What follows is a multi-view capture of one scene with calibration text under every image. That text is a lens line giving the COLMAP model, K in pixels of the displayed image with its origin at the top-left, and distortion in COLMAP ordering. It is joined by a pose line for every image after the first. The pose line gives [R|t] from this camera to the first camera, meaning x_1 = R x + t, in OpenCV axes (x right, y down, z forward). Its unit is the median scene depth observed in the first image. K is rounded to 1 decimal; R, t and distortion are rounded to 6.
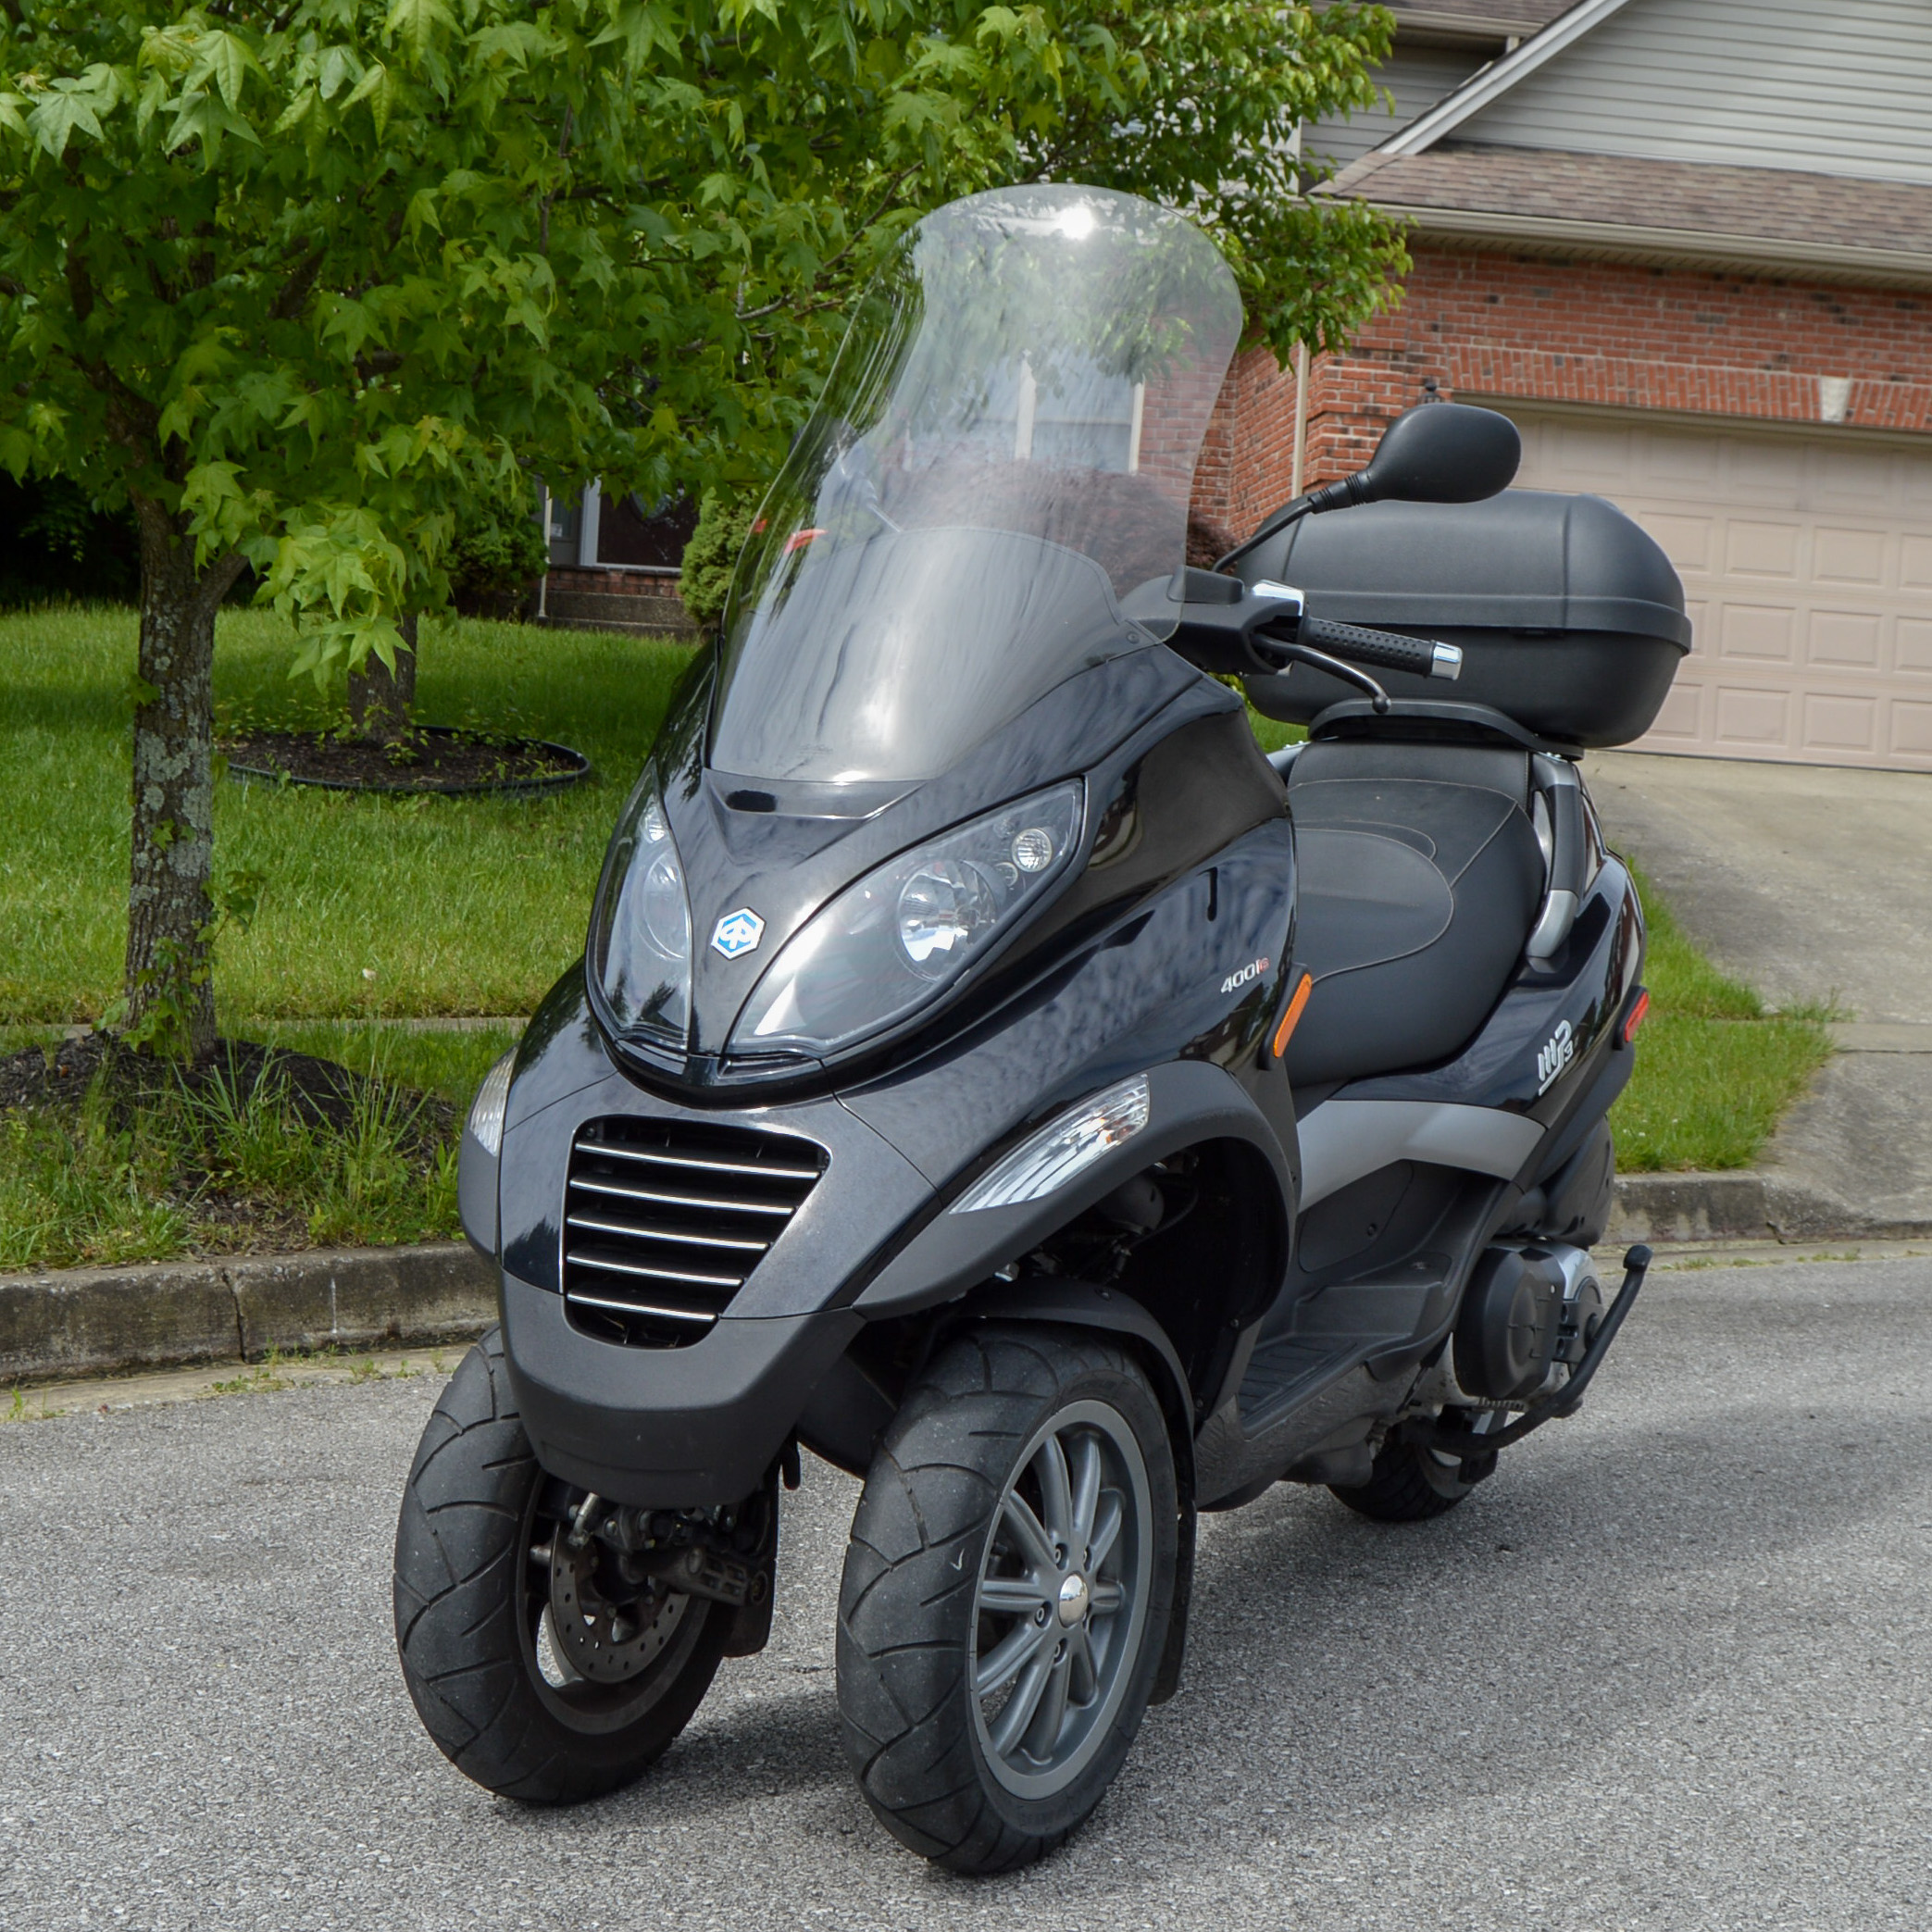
lens RADIAL K [[3209.0, 0, 937.1], [0, 3209.0, 965.1], [0, 0, 1]] dist [-0.103174, 0.081861]
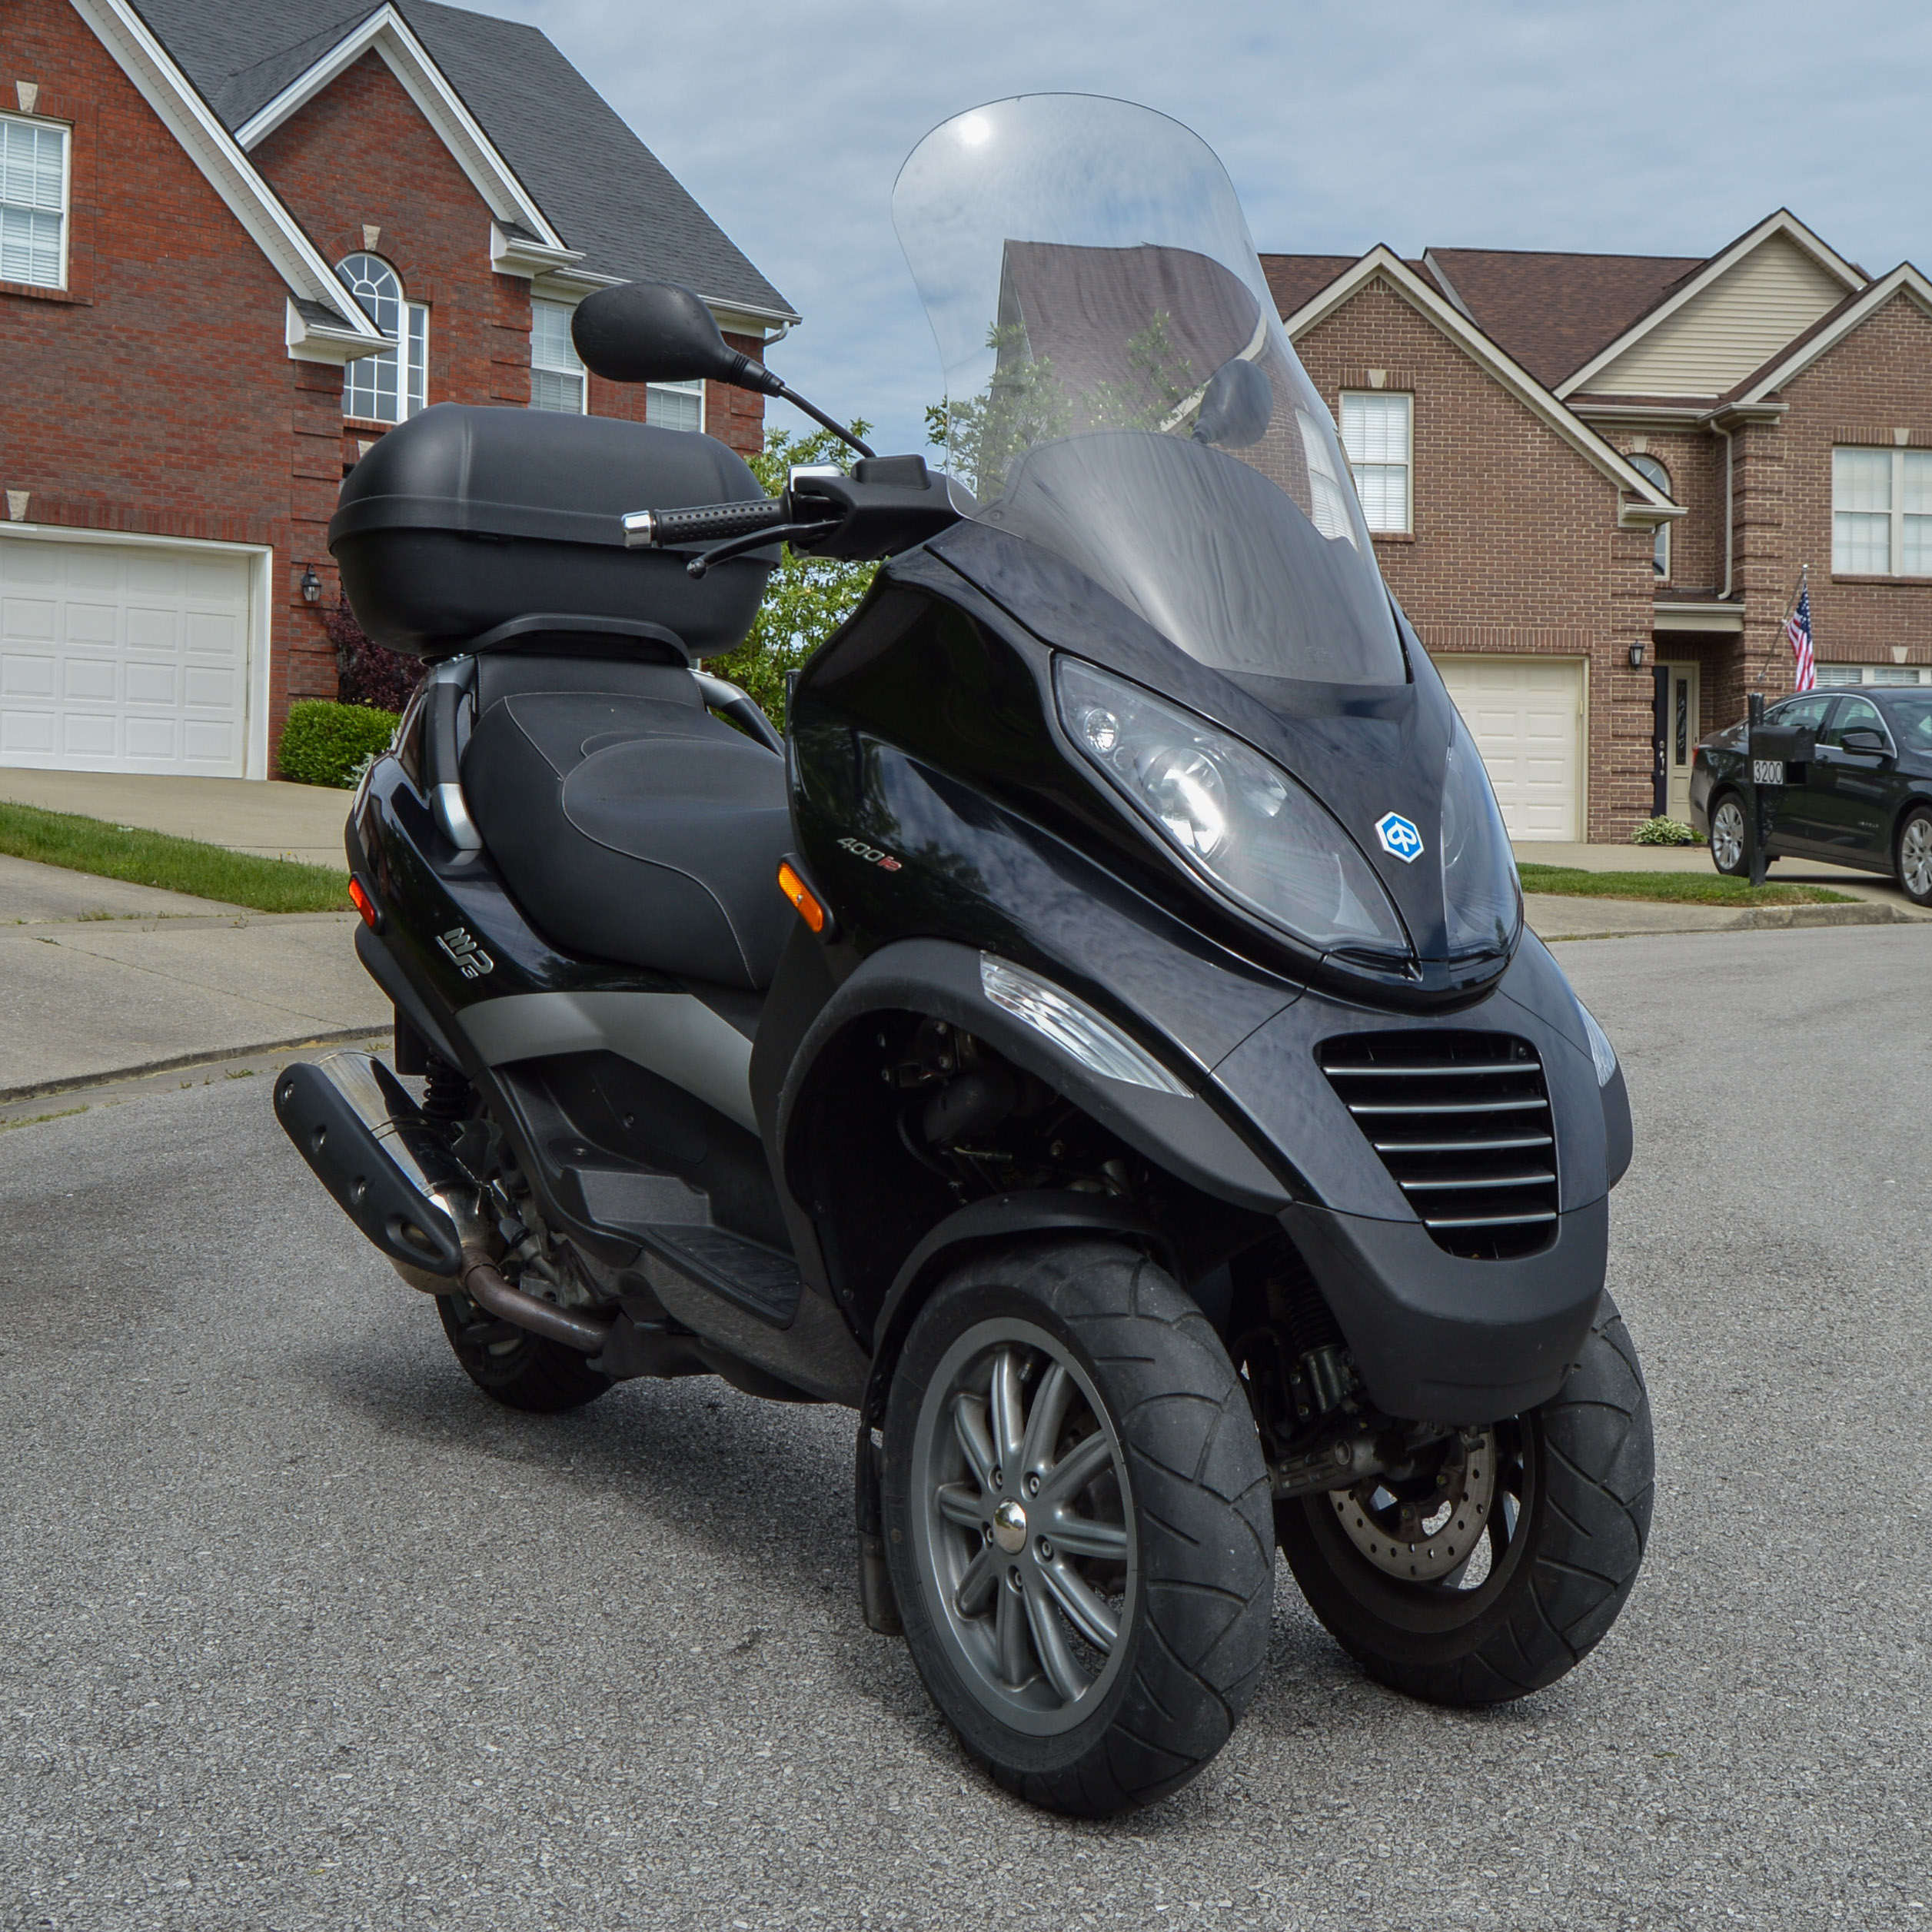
lens RADIAL K [[2715.7, 0, 966.0], [0, 2715.7, 966.0], [0, 0, 1]] dist [-0.091614, 0.018019]
pose [[0.493945, -0.072516, 0.866464, -0.637387], [0.042857, 0.997335, 0.059038, -0.018811], [-0.868437, 0.007972, 0.495736, 0.527279]]
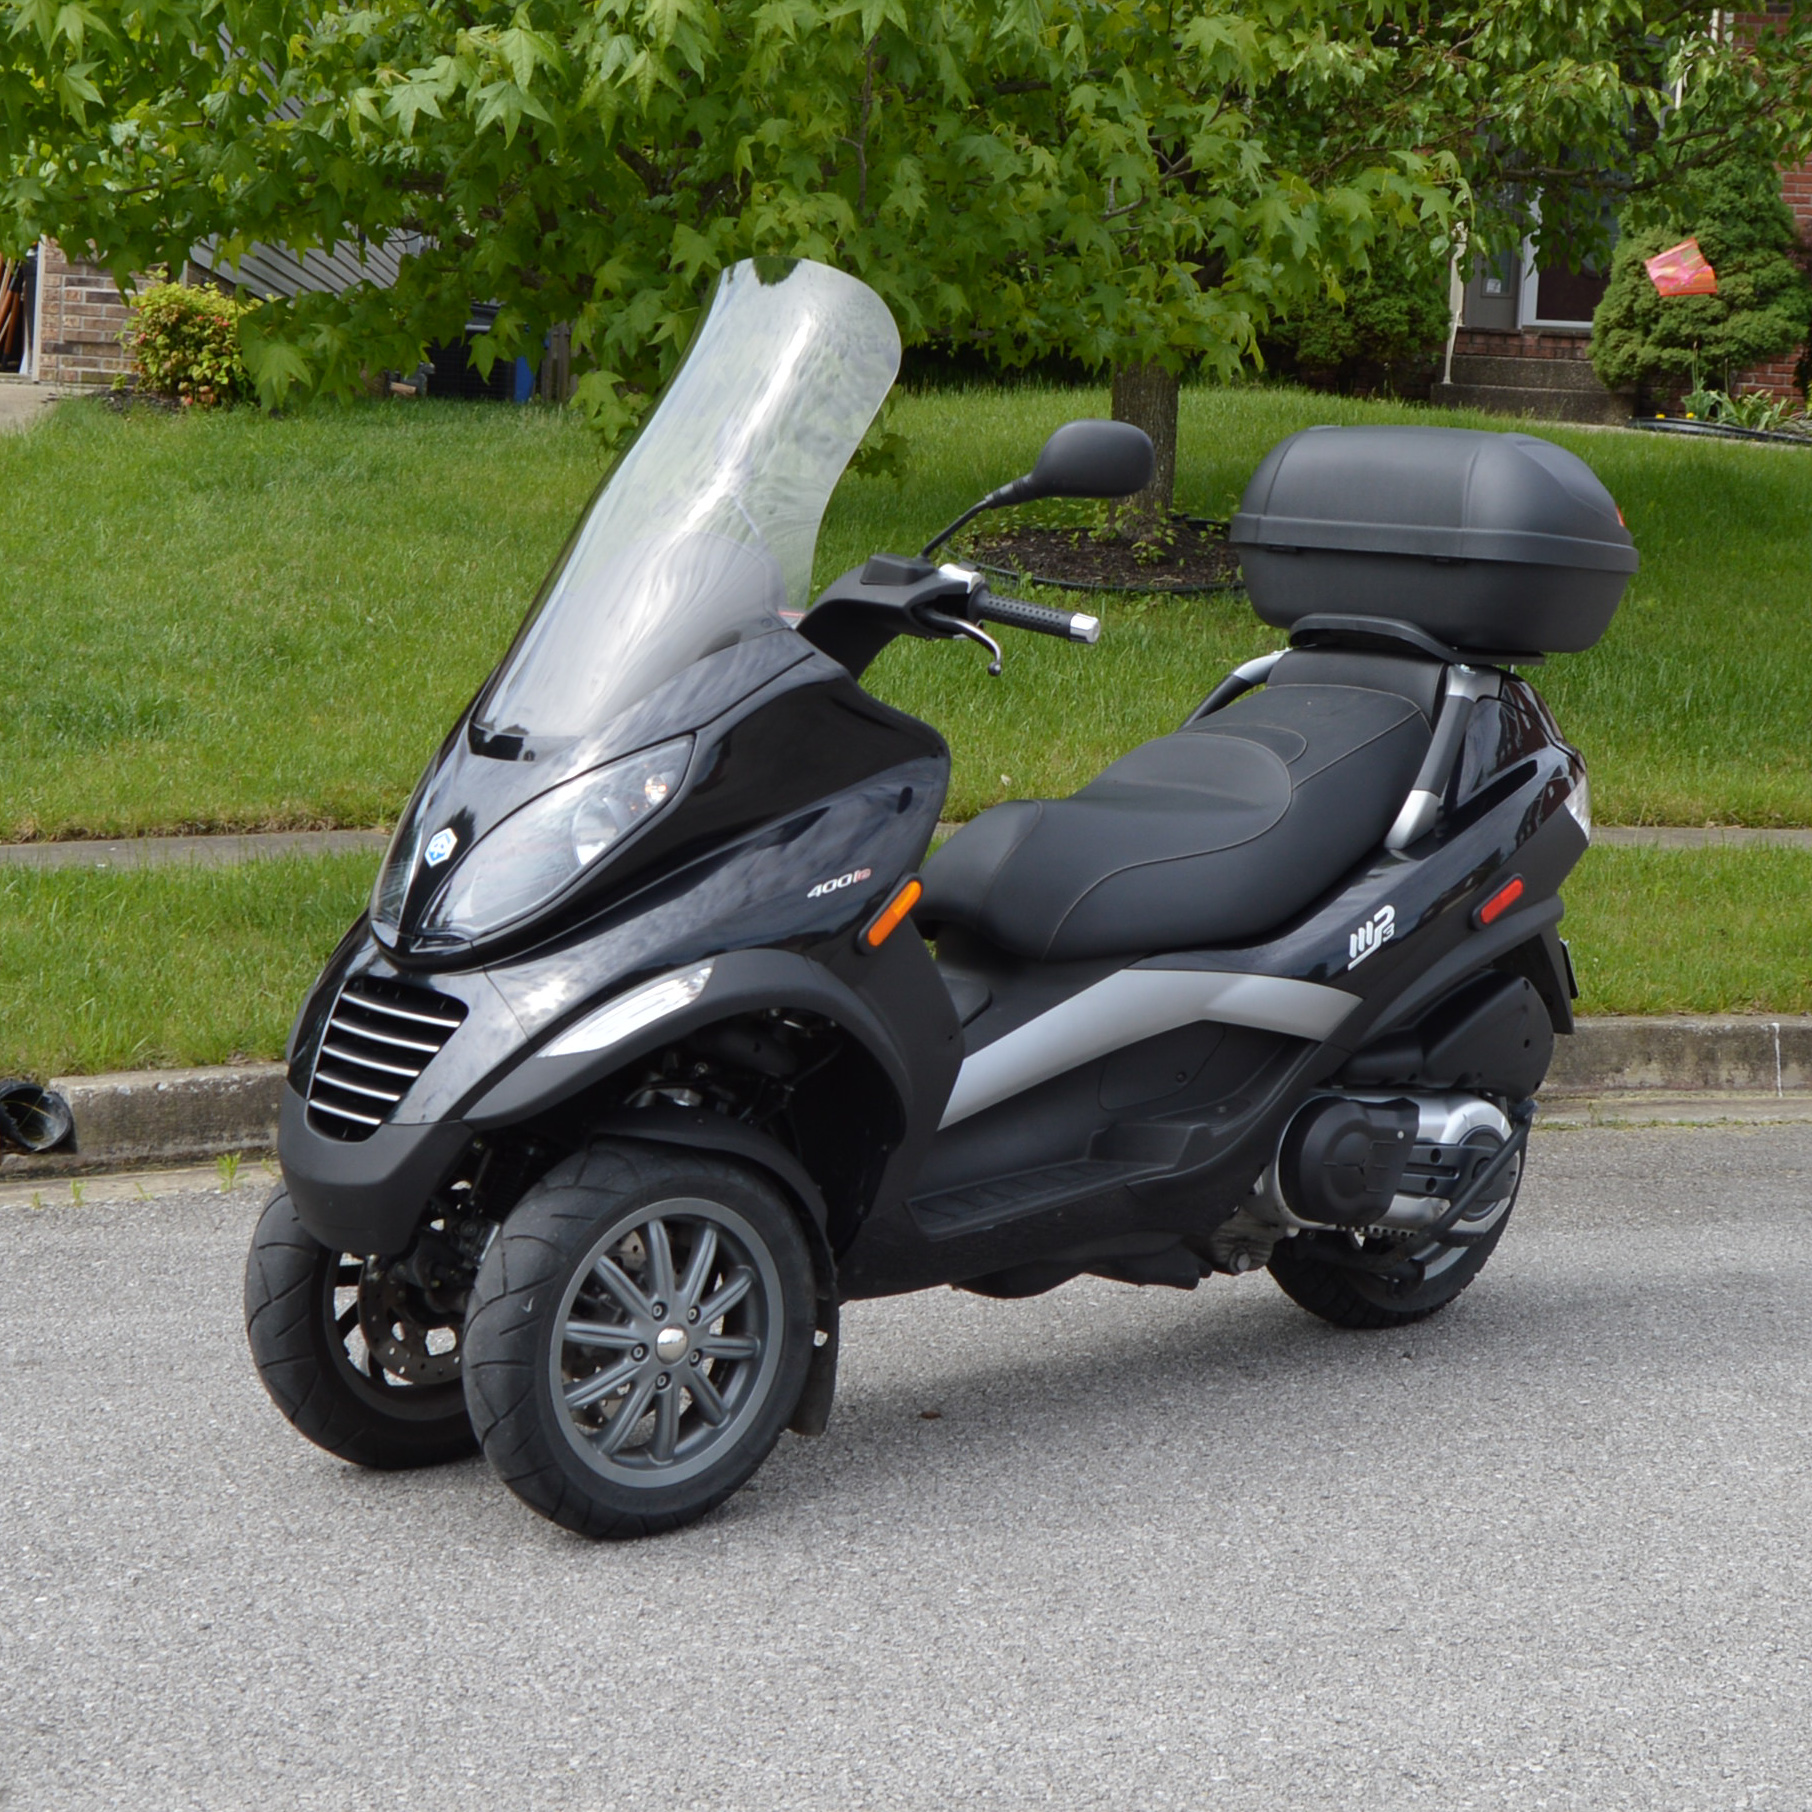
lens RADIAL K [[3431.5, 0, 869.5], [0, 3431.5, 930.6], [0, 0, 1]] dist [-0.079826, -0.061307]
pose [[0.940558, 0.033804, -0.337948, 0.458933], [-0.012962, 0.997882, 0.063741, -0.052784], [0.339387, -0.055571, 0.939004, -0.245588]]
